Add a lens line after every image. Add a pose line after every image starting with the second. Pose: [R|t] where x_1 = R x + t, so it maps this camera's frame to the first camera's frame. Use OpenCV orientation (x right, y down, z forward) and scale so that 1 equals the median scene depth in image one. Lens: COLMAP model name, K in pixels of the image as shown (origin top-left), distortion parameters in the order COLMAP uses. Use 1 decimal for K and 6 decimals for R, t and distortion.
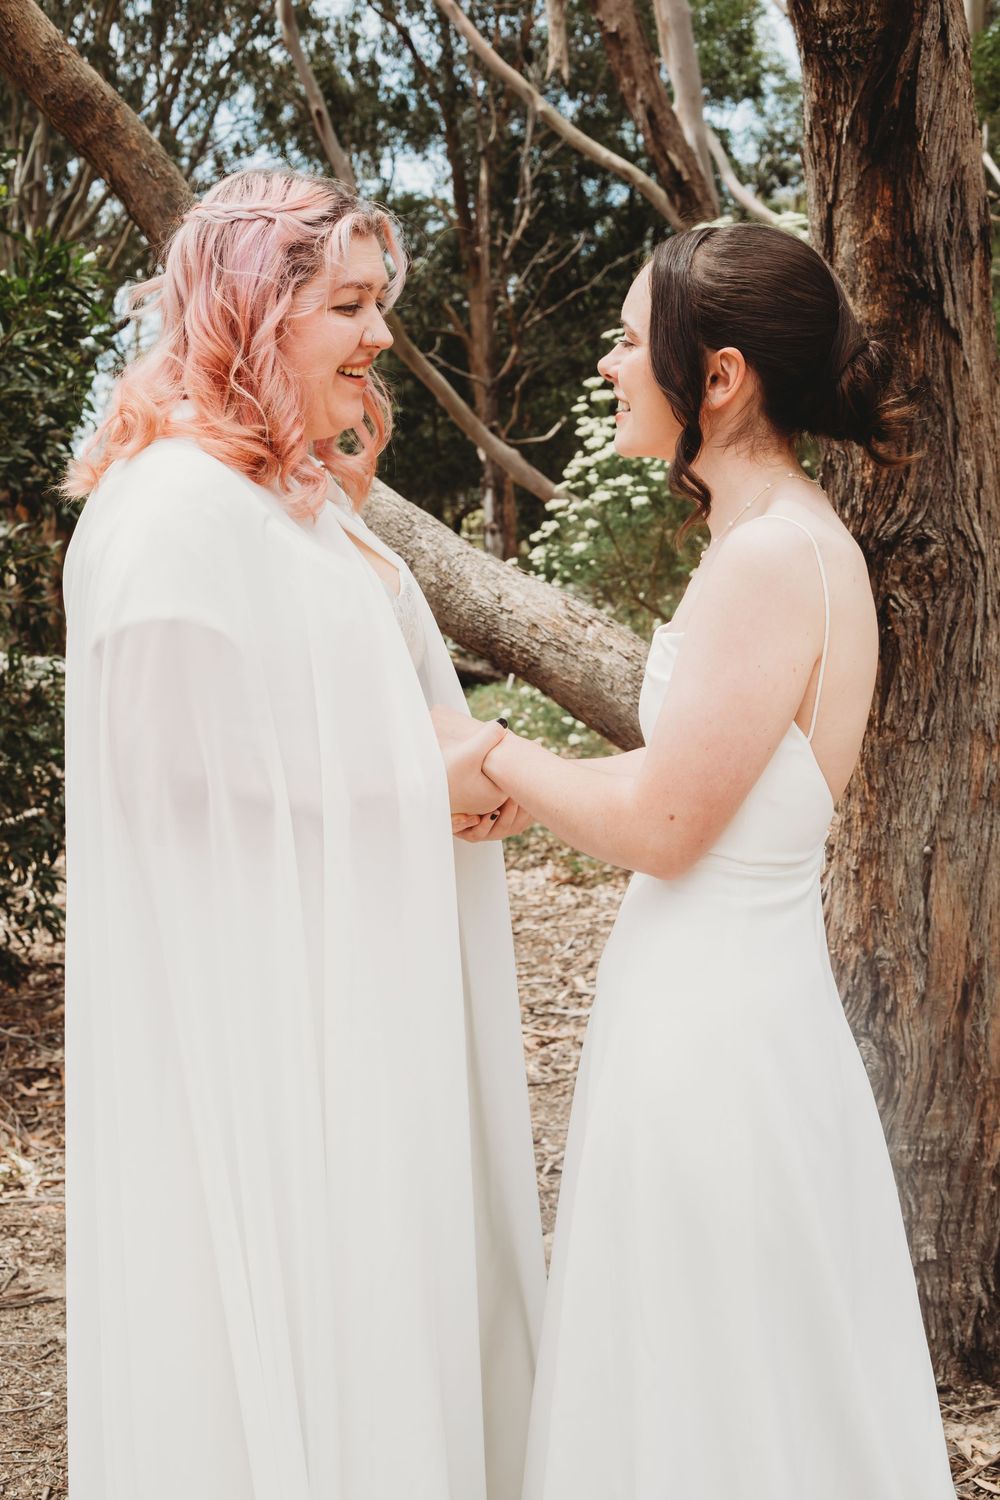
lens RADIAL K [[2218.7, 0, 487.4], [0, 2218.7, 747.8], [0, 0, 1]] dist [-0.105837, 0.000000]
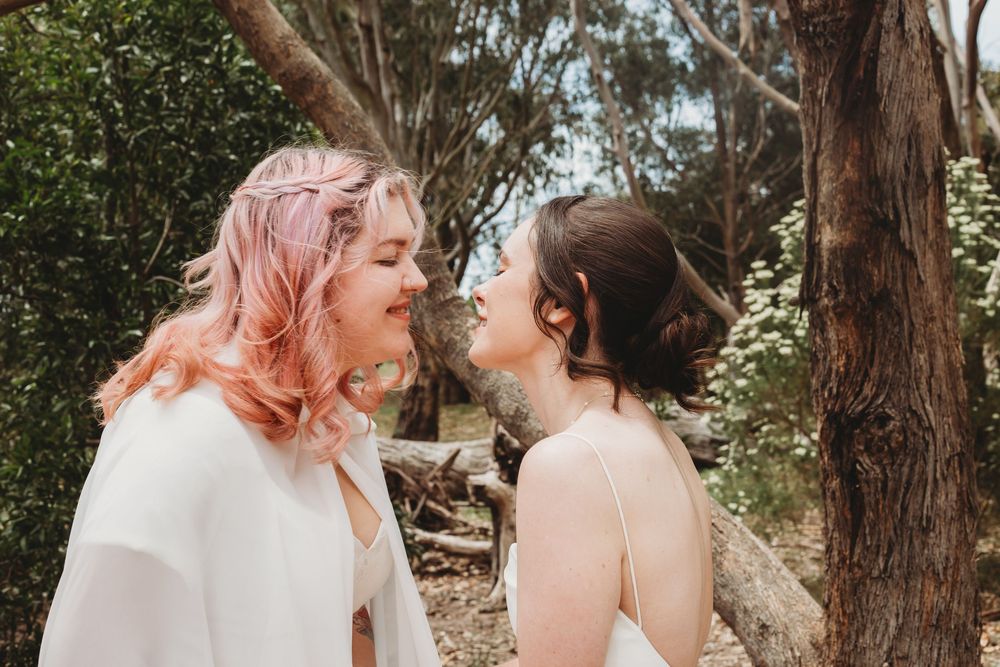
lens RADIAL K [[1479.2, 0, 506.1], [0, 1479.2, 331.1], [0, 0, 1]] dist [-0.105837, 0.000000]
pose [[0.984297, 0.015736, -0.175815, 0.130613], [-0.034446, 0.993993, -0.103882, -0.048153], [0.173124, 0.108307, 0.978927, 0.139494]]
